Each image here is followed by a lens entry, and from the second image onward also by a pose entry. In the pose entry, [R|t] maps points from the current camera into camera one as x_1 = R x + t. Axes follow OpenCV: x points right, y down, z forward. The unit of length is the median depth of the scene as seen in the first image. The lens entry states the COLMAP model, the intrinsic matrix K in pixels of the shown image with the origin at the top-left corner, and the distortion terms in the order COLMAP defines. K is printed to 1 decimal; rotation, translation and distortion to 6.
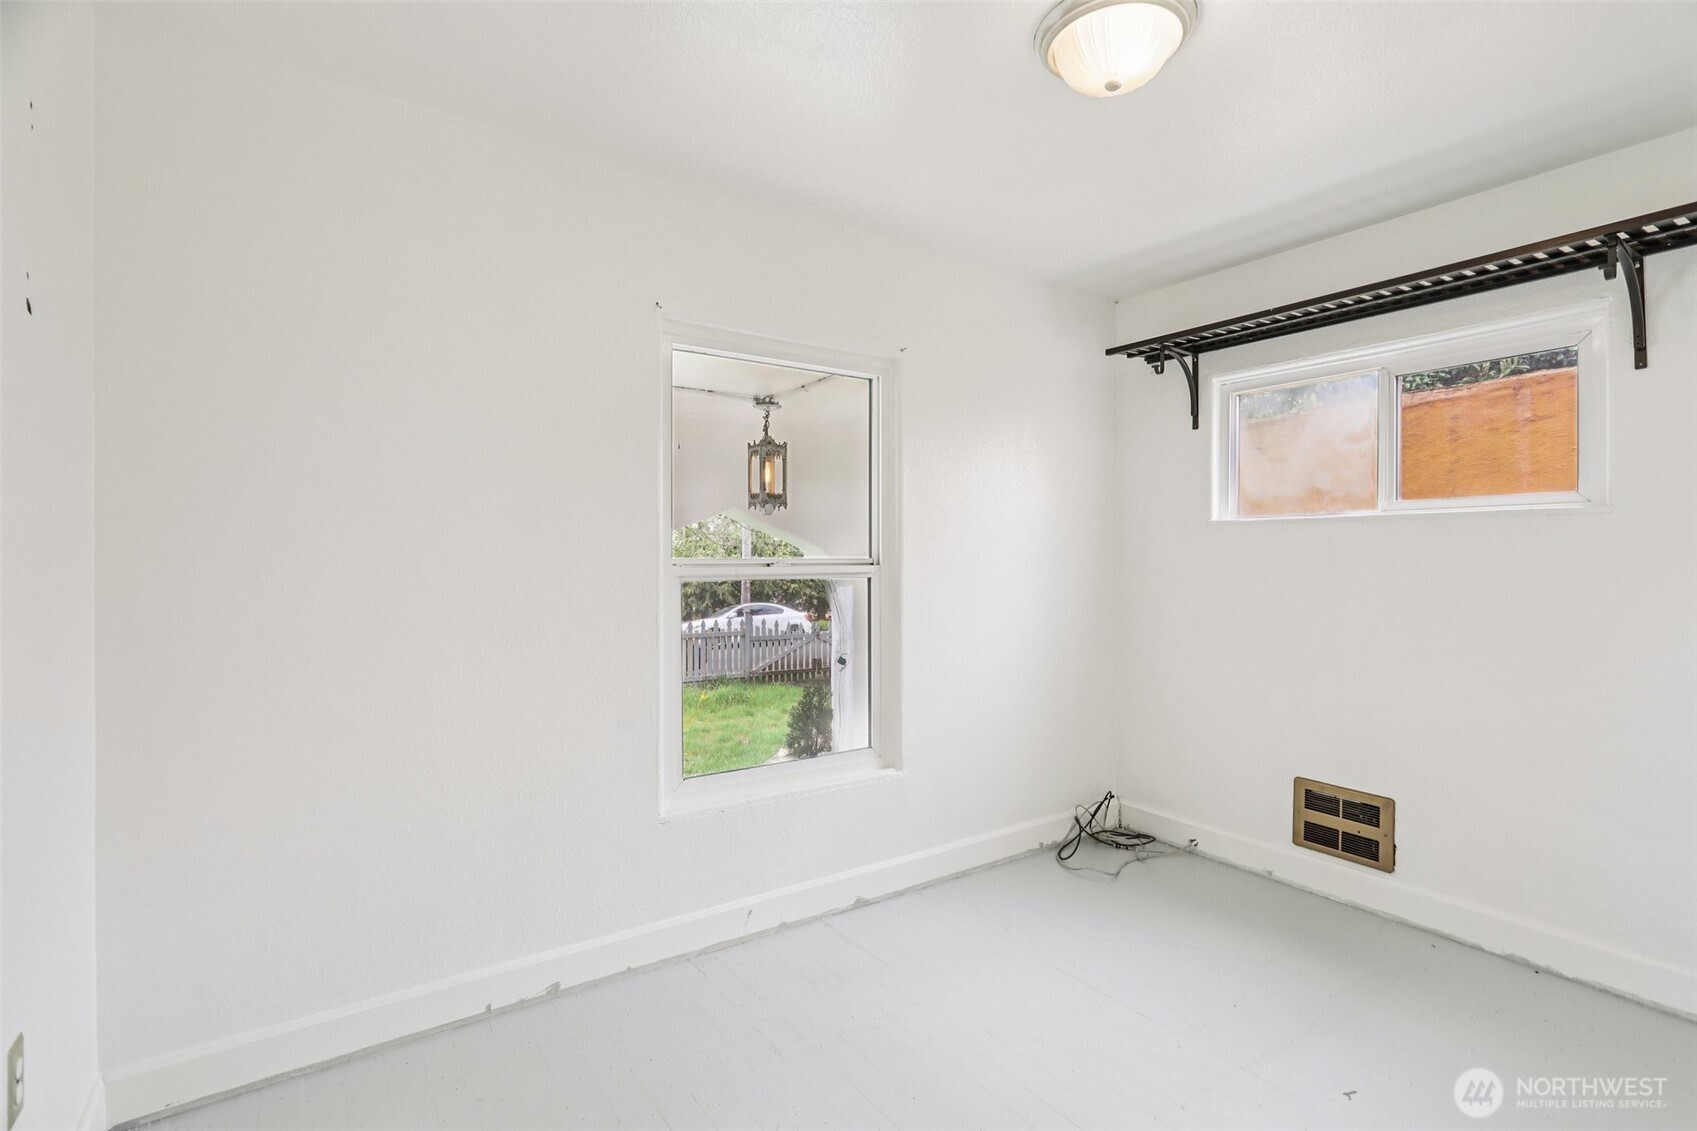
lens RADIAL K [[800.2, 0, 851.1], [0, 800.2, 560.3], [0, 0, 1]] dist [-0.001166, 0.001164]
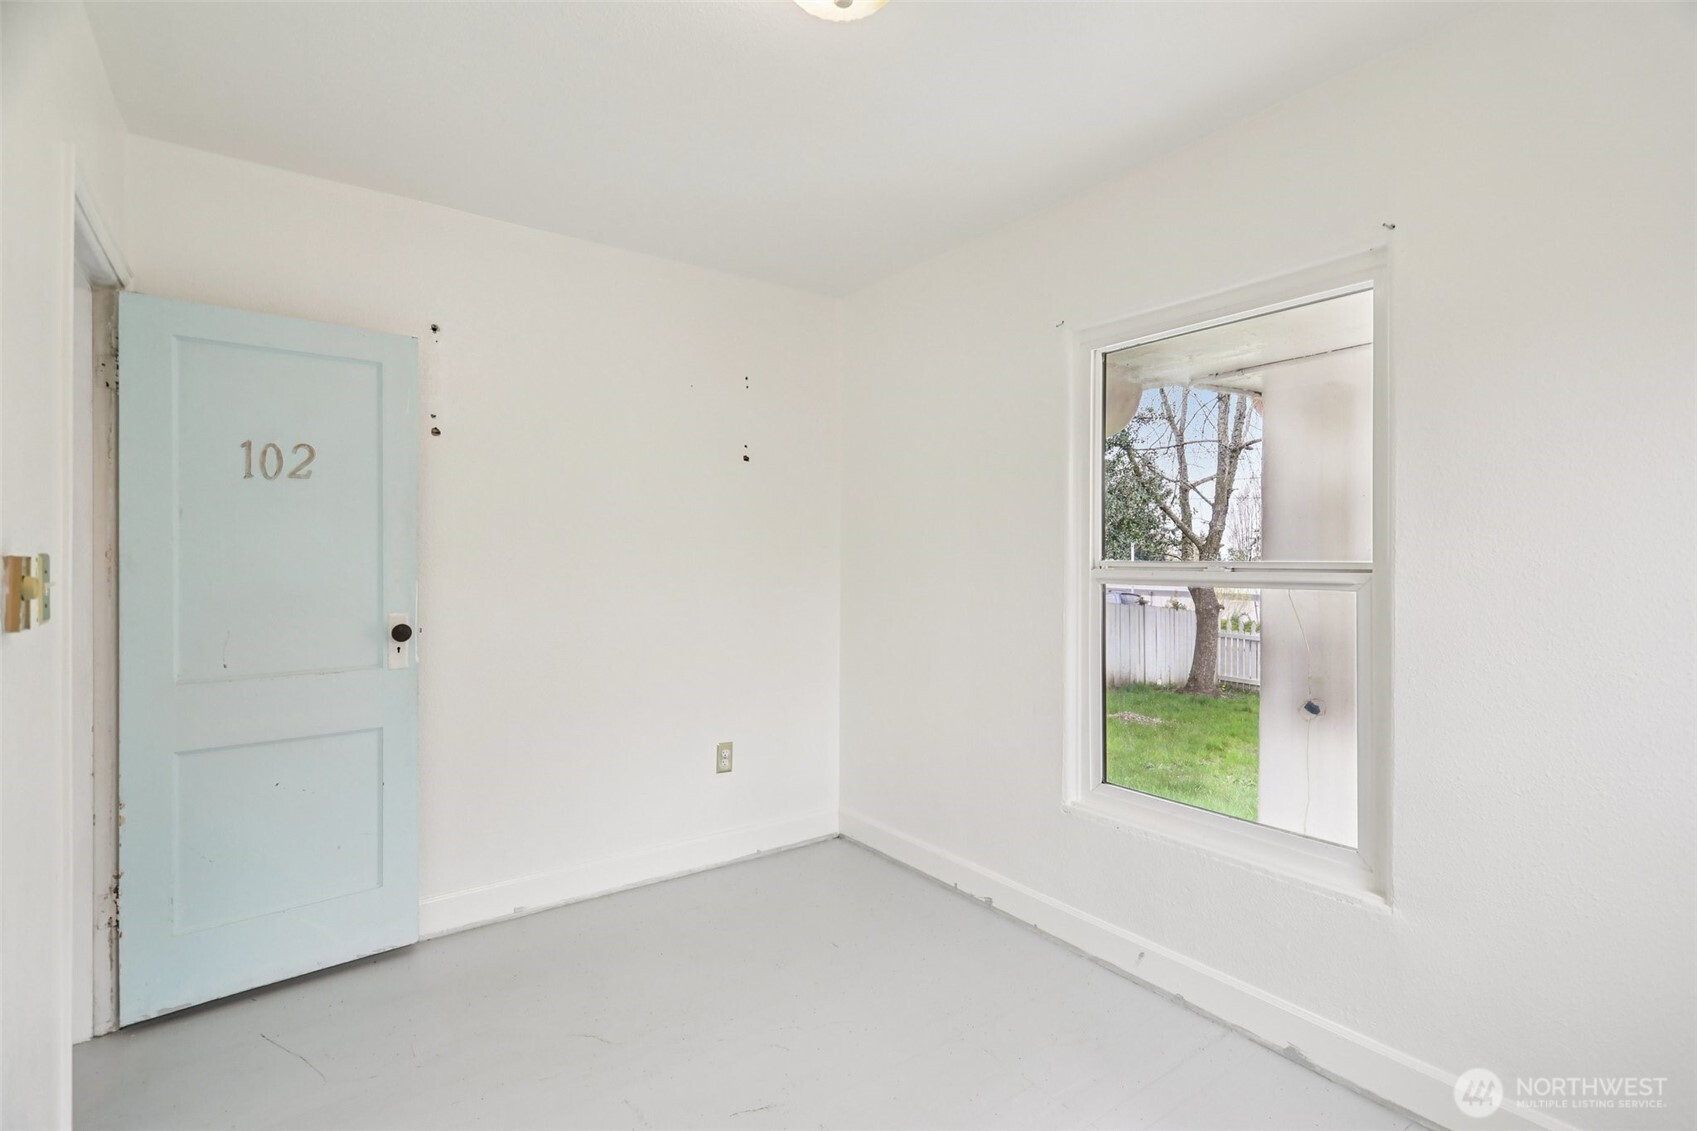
lens RADIAL K [[800.2, 0, 847.2], [0, 800.2, 560.3], [0, 0, 1]] dist [-0.001166, 0.001164]
pose [[0.016494, -0.001527, -0.999863, 0.766135], [-0.007735, 0.999969, -0.001655, 0.000174], [0.999834, 0.007761, 0.016481, 0.647164]]
